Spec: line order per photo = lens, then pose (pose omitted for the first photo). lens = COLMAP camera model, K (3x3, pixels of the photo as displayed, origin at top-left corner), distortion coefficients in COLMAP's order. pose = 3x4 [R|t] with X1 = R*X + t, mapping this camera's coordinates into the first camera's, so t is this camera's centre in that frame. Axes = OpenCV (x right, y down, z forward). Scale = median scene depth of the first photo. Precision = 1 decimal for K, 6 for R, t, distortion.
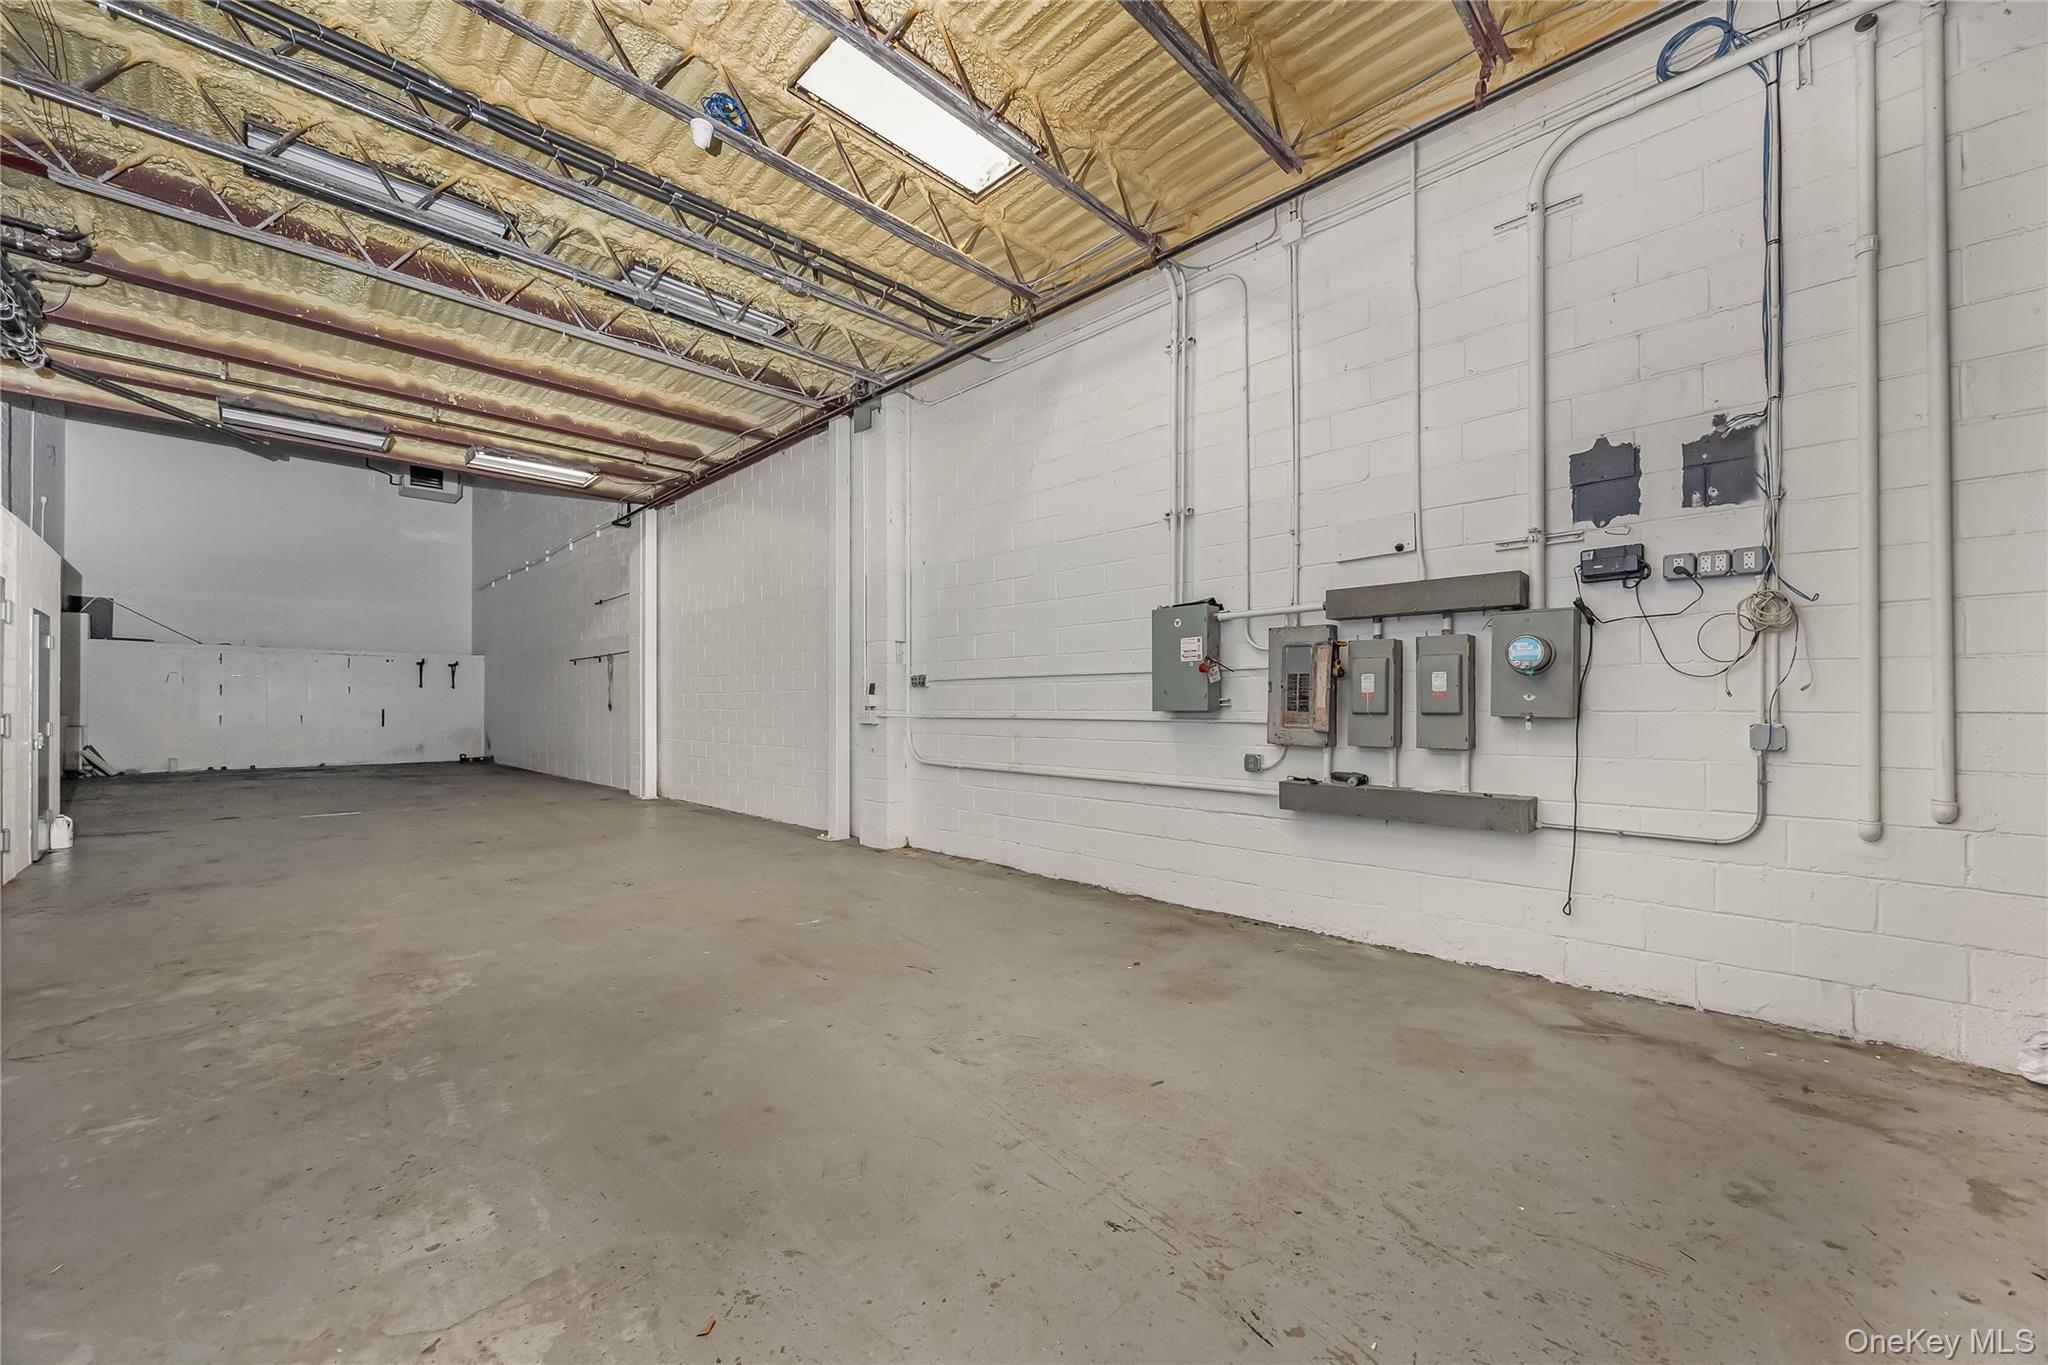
lens RADIAL K [[794.3, 0, 1022.8], [0, 794.3, 697.7], [0, 0, 1]] dist [-0.000267, 0.000013]
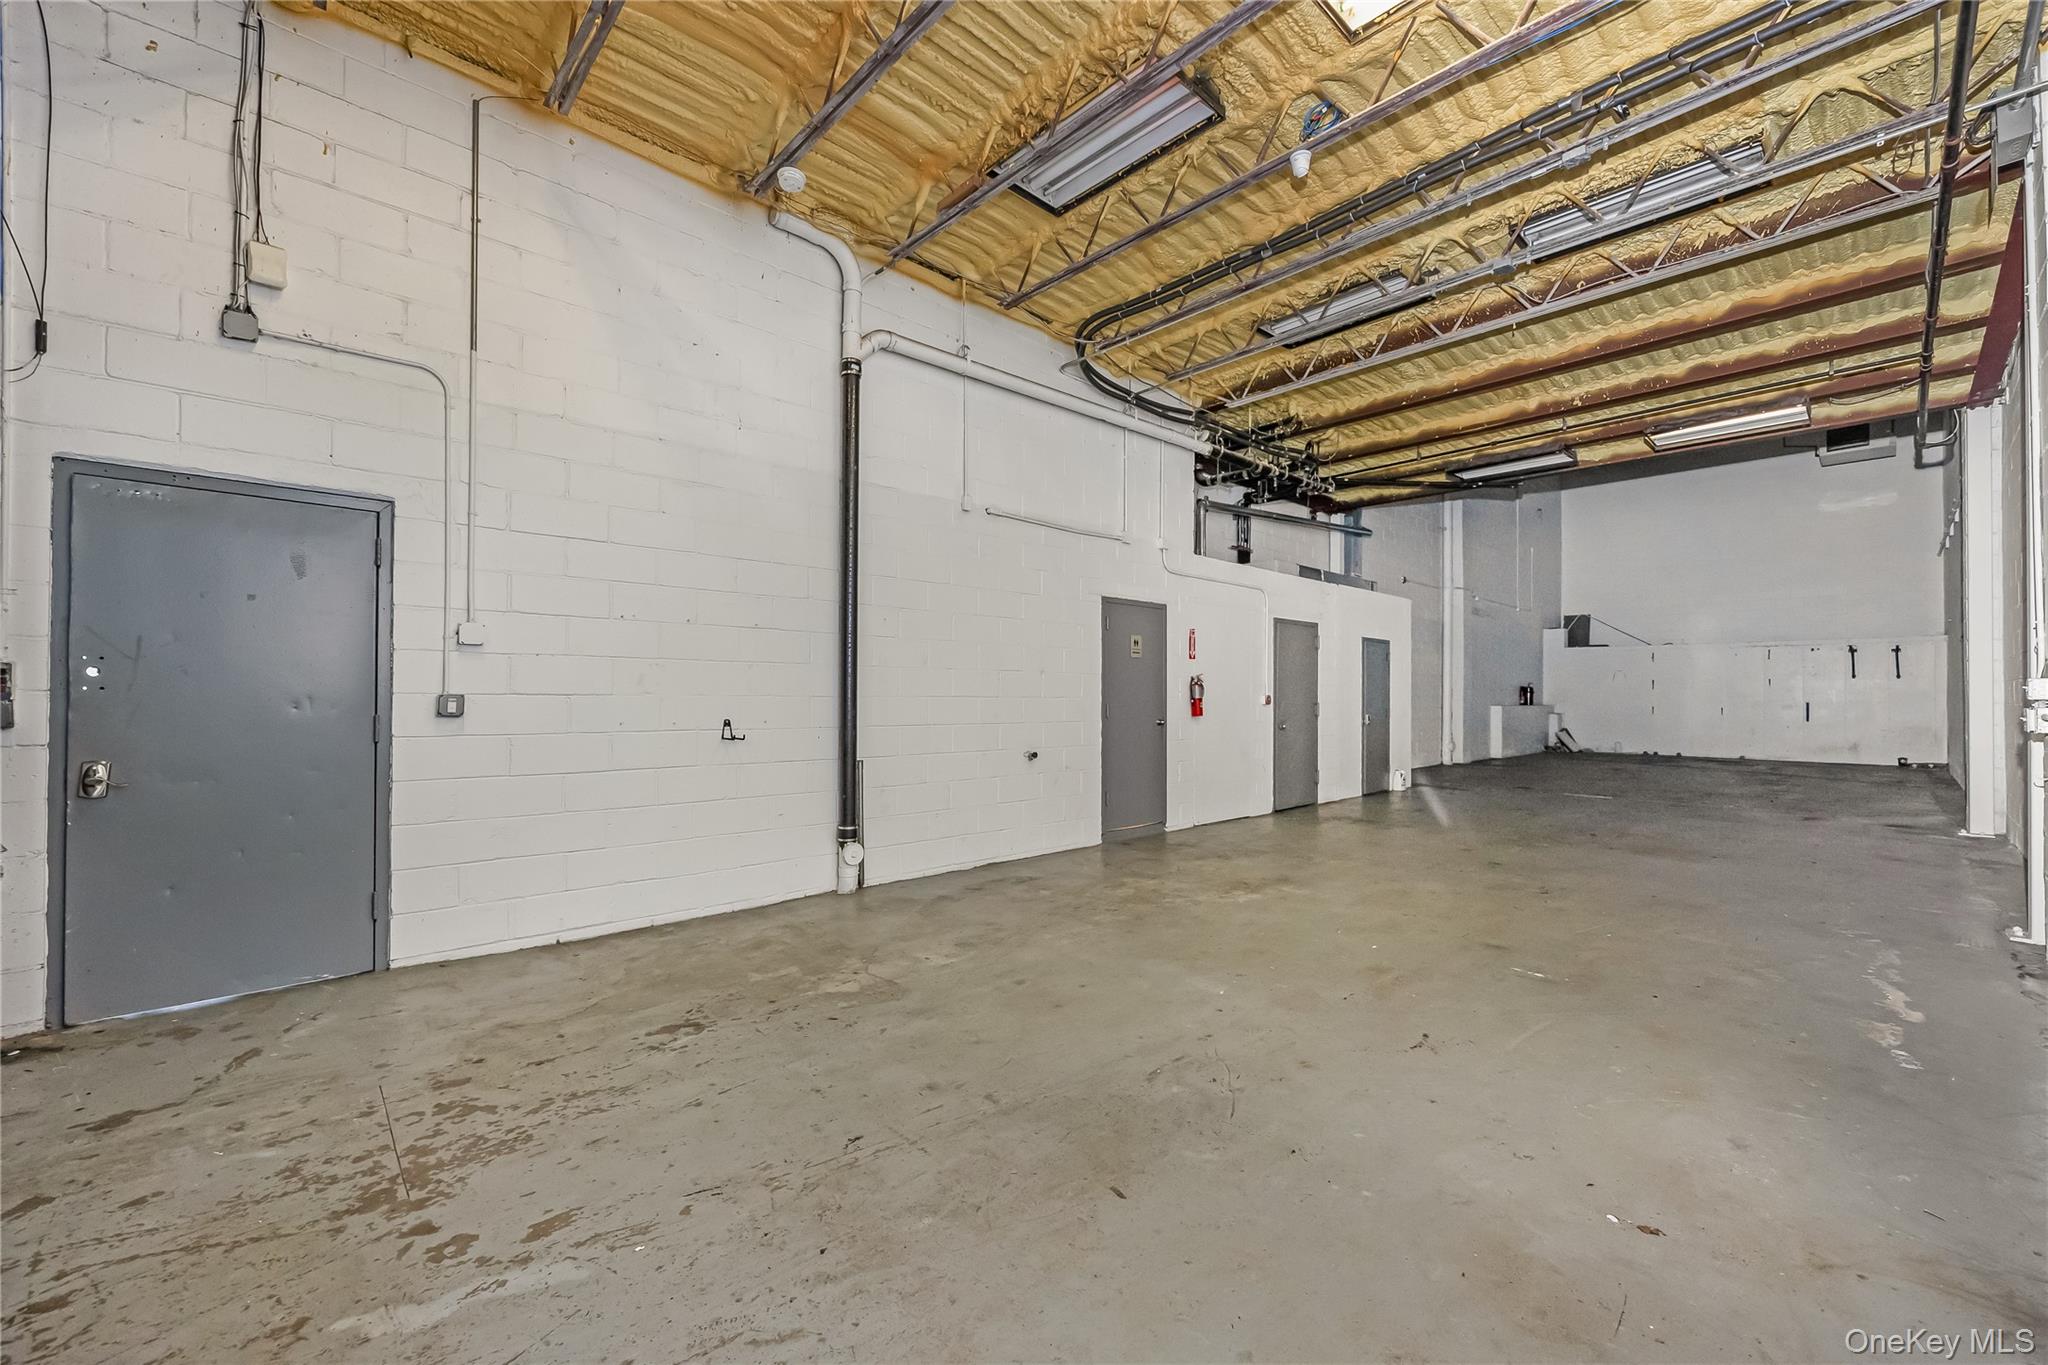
lens RADIAL K [[786.1, 0, 1036.0], [0, 786.1, 684.7], [0, 0, 1]] dist [-0.007305, -0.000141]
pose [[-0.015435, -0.015706, -0.999758, 0.430551], [0.007209, 0.999849, -0.015819, 0.004945], [0.999855, -0.007451, -0.015319, 0.434664]]
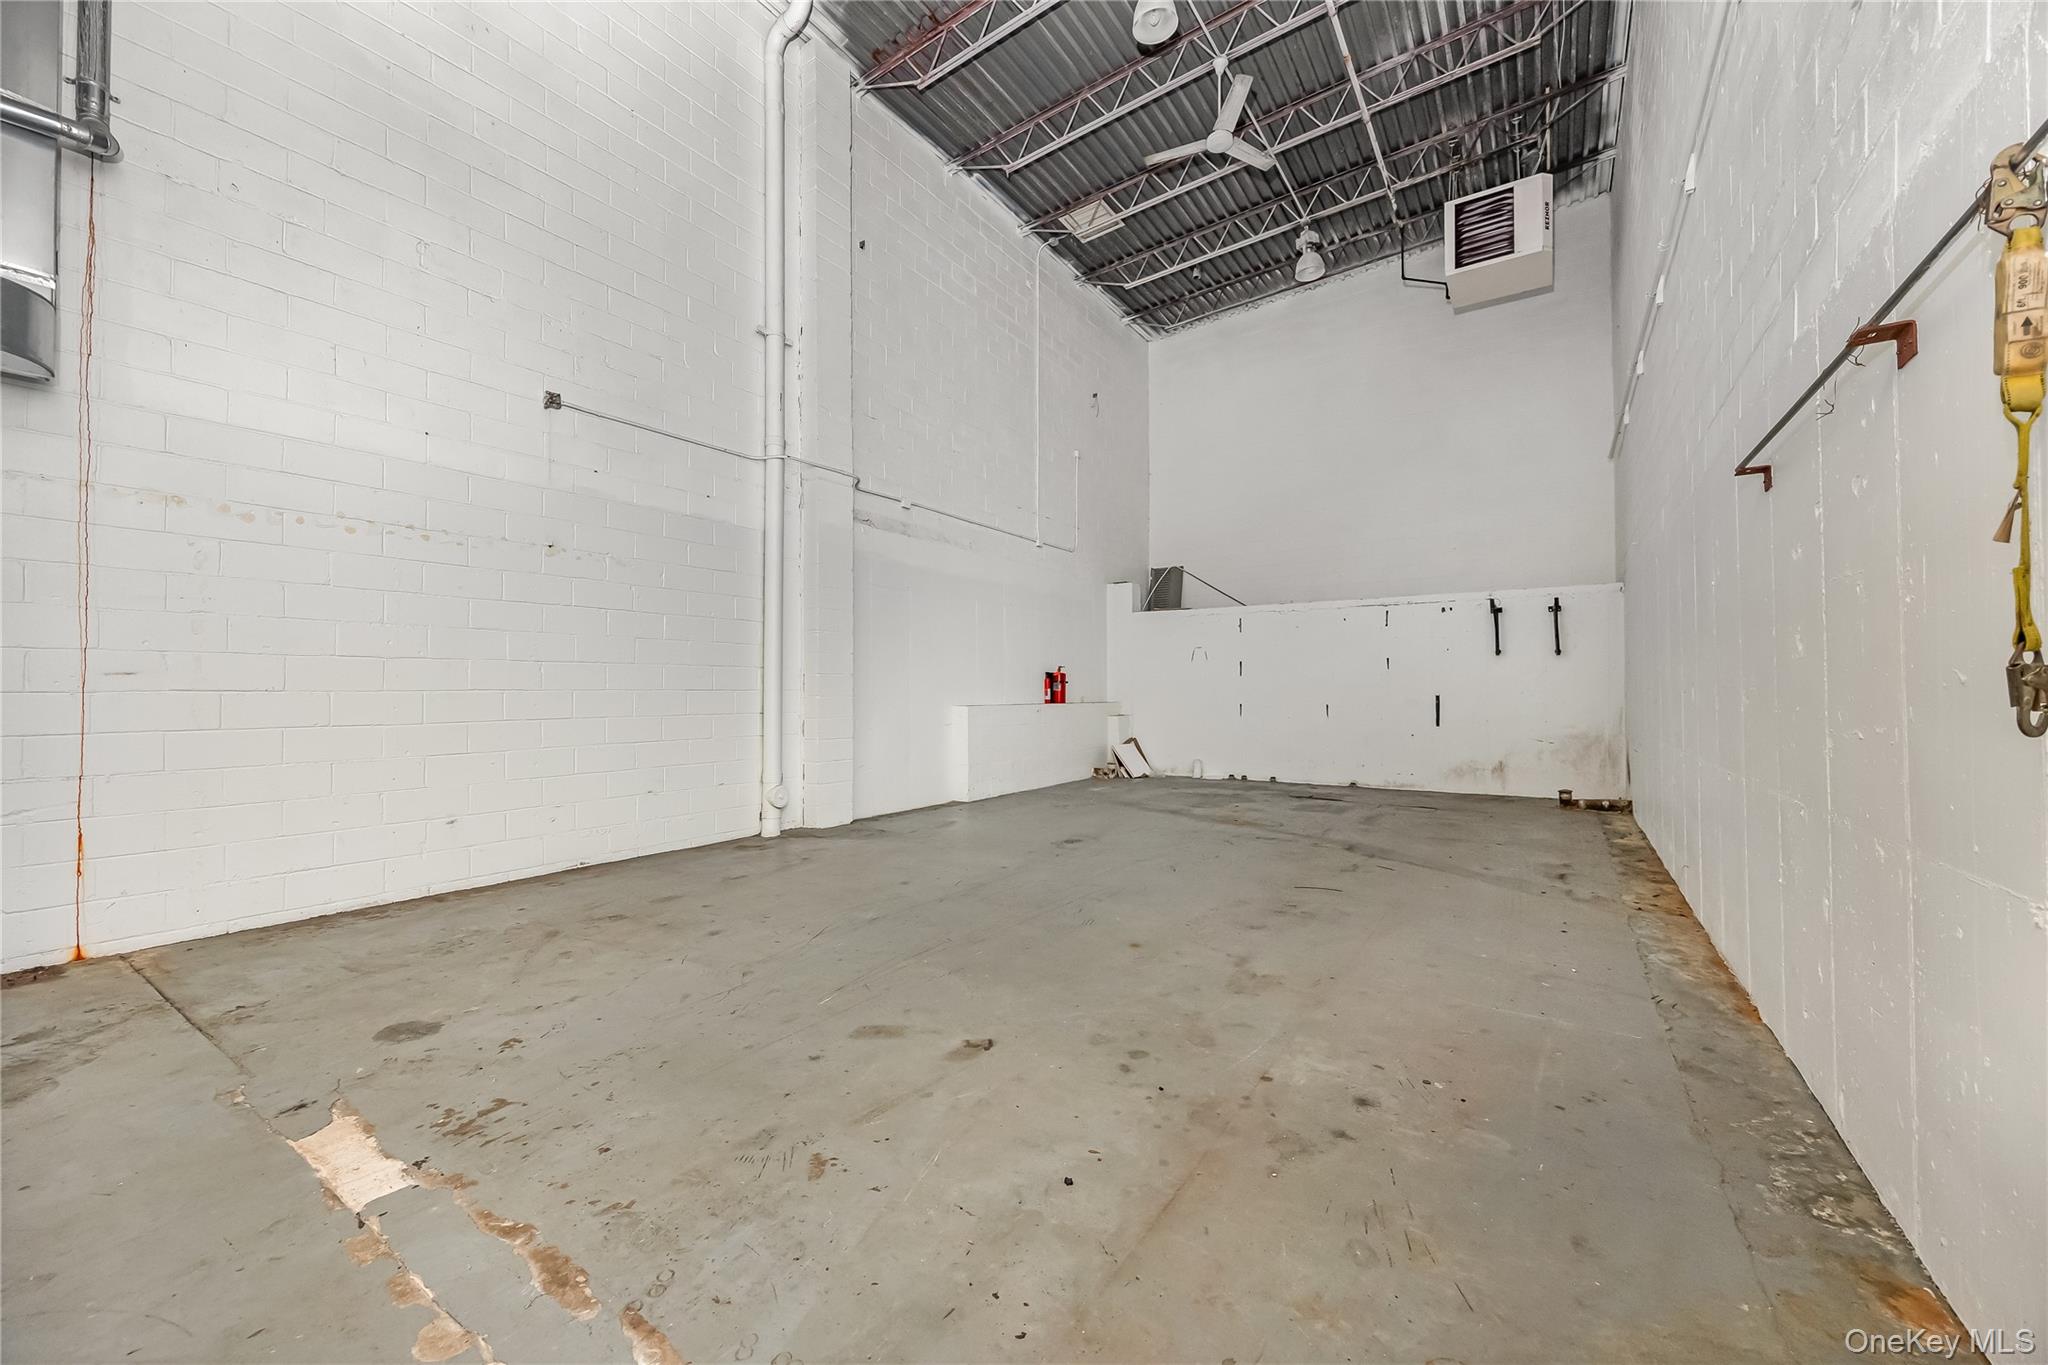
lens RADIAL K [[786.1, 0, 1036.0], [0, 786.1, 684.7], [0, 0, 1]] dist [-0.007305, -0.000141]
pose [[0.233893, -0.010817, -0.972202, -1.196164], [0.015089, 0.999858, -0.007495, 0.023670], [0.972145, -0.012917, 0.234023, 2.167661]]
